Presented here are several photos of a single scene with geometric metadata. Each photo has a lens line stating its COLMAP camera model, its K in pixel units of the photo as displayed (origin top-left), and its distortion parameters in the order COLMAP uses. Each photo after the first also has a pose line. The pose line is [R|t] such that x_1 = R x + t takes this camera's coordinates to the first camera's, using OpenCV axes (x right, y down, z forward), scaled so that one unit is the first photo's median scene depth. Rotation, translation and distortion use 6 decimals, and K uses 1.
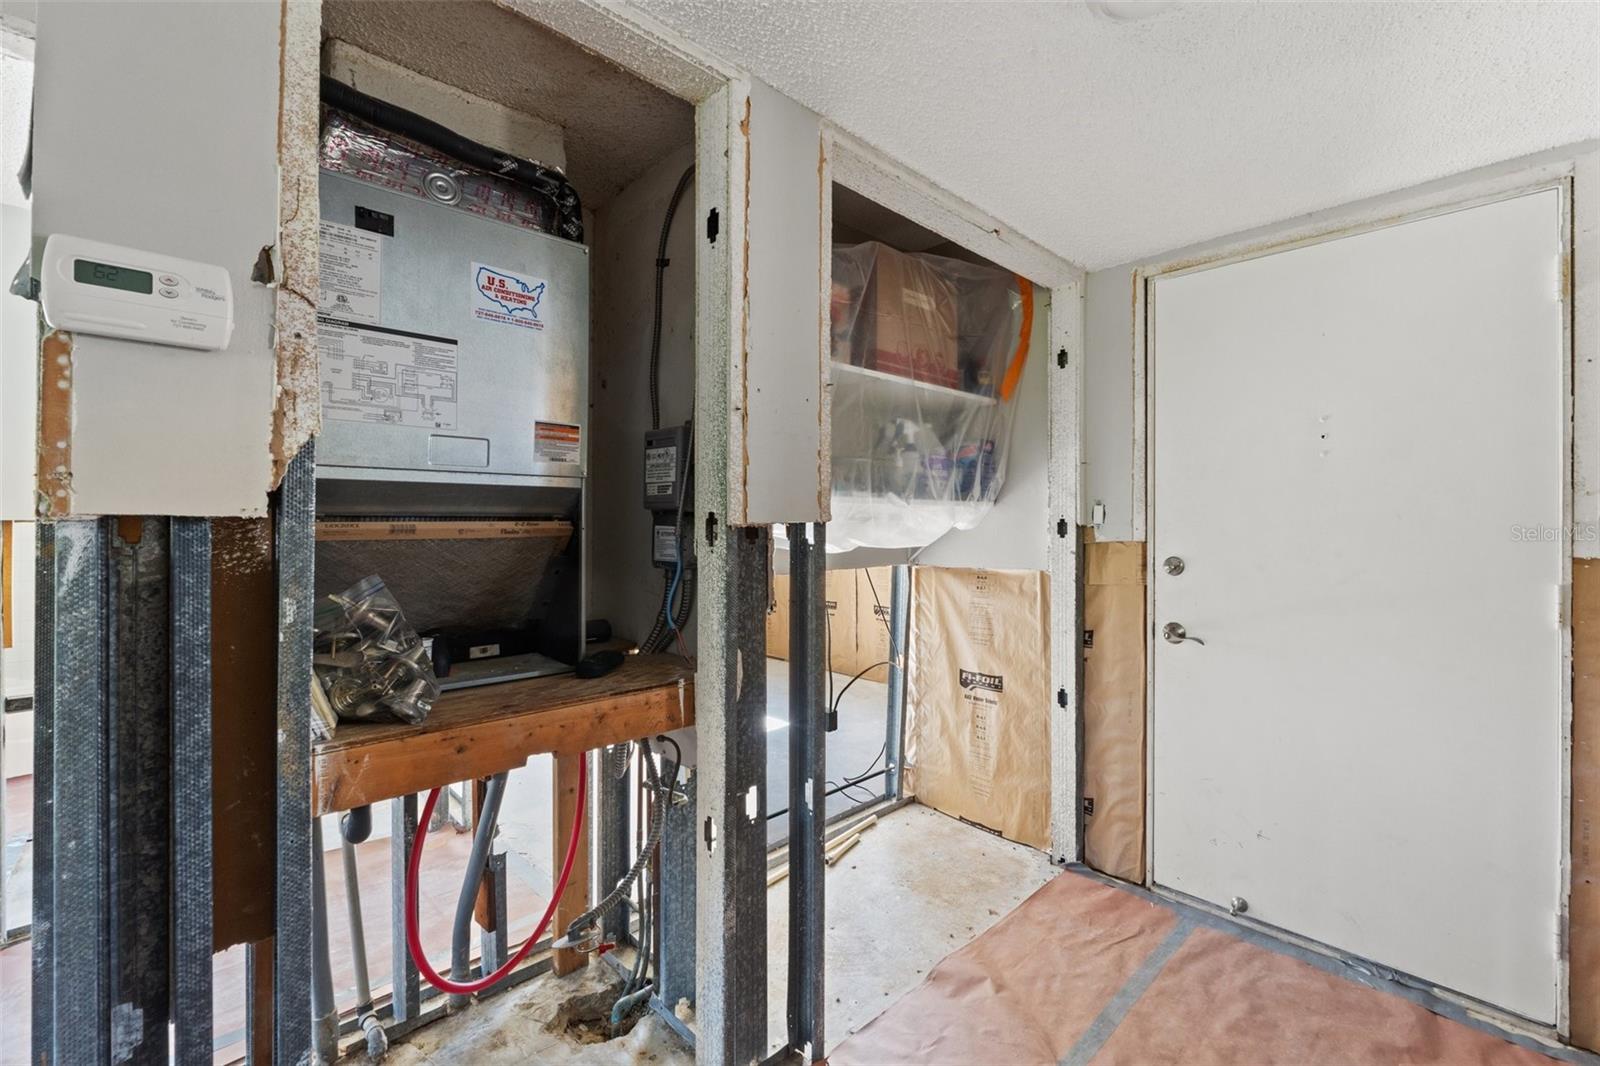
lens RADIAL K [[683.8, 0, 799.3], [0, 683.8, 517.8], [0, 0, 1]] dist [-0.000513, -0.000120]
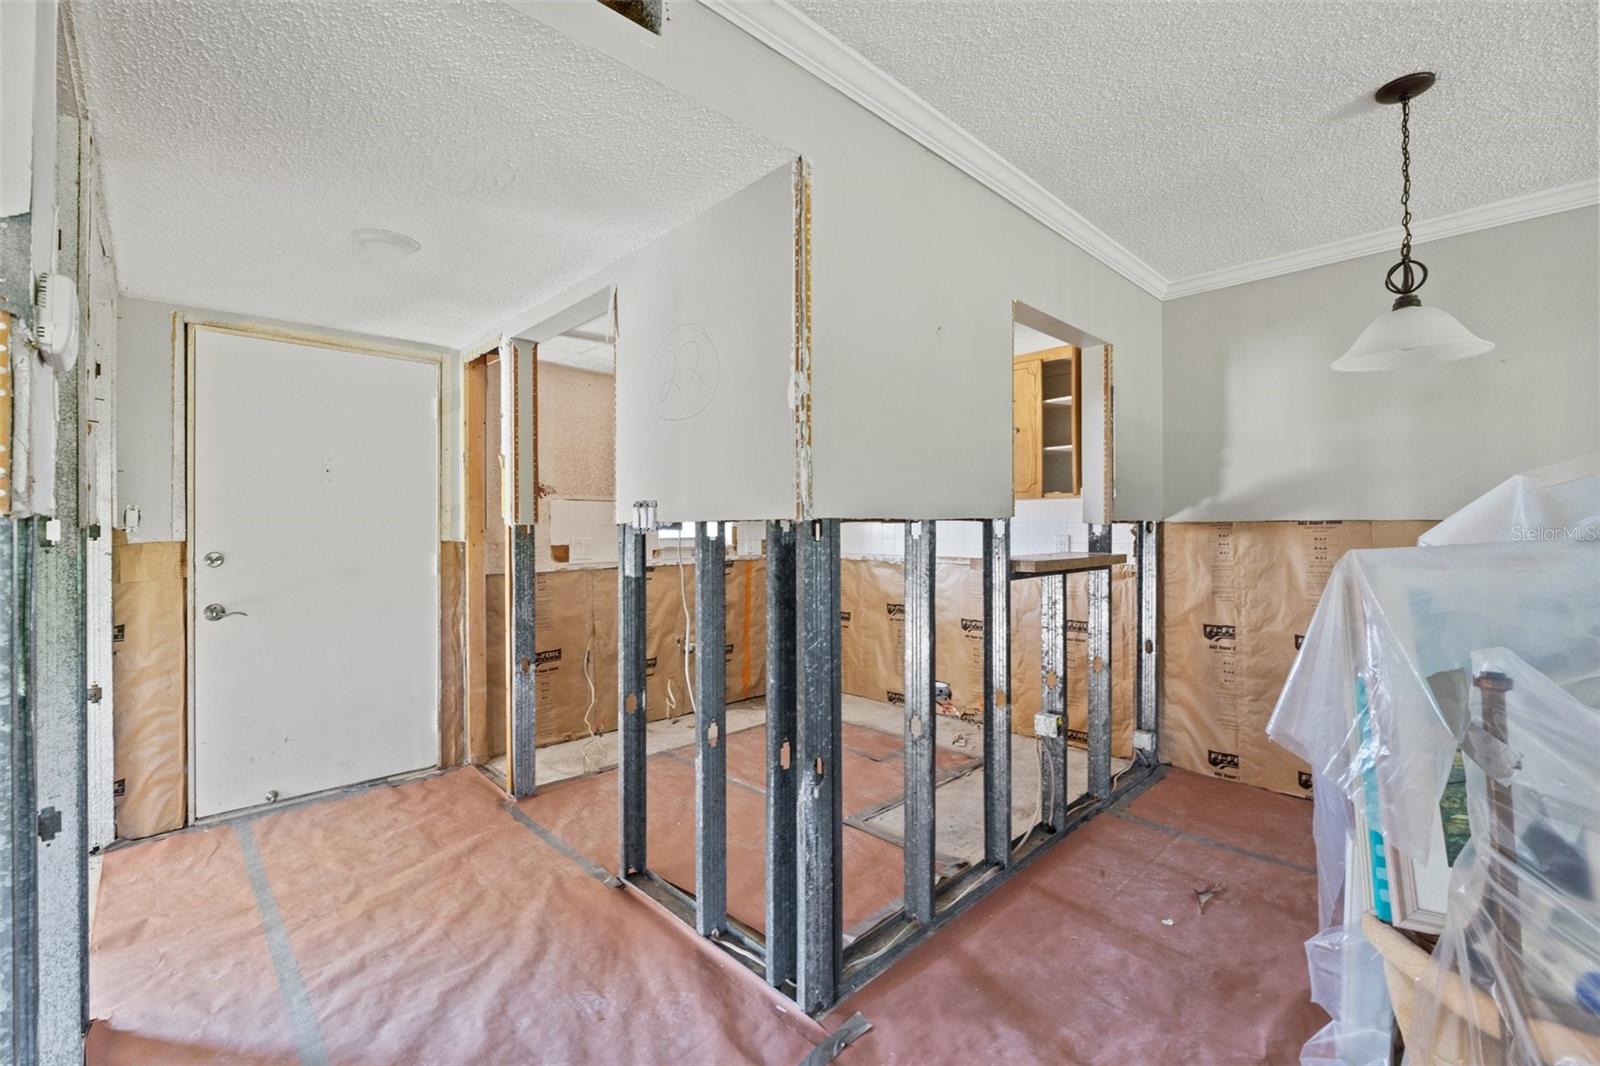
lens RADIAL K [[678.0, 0, 798.1], [0, 678.0, 526.4], [0, 0, 1]] dist [-0.003163, -0.000550]
pose [[0.001940, -0.003790, 0.999991, -0.703097], [-0.000019, 0.999993, 0.003790, 0.004107], [-0.999998, -0.000027, 0.001940, -0.084193]]
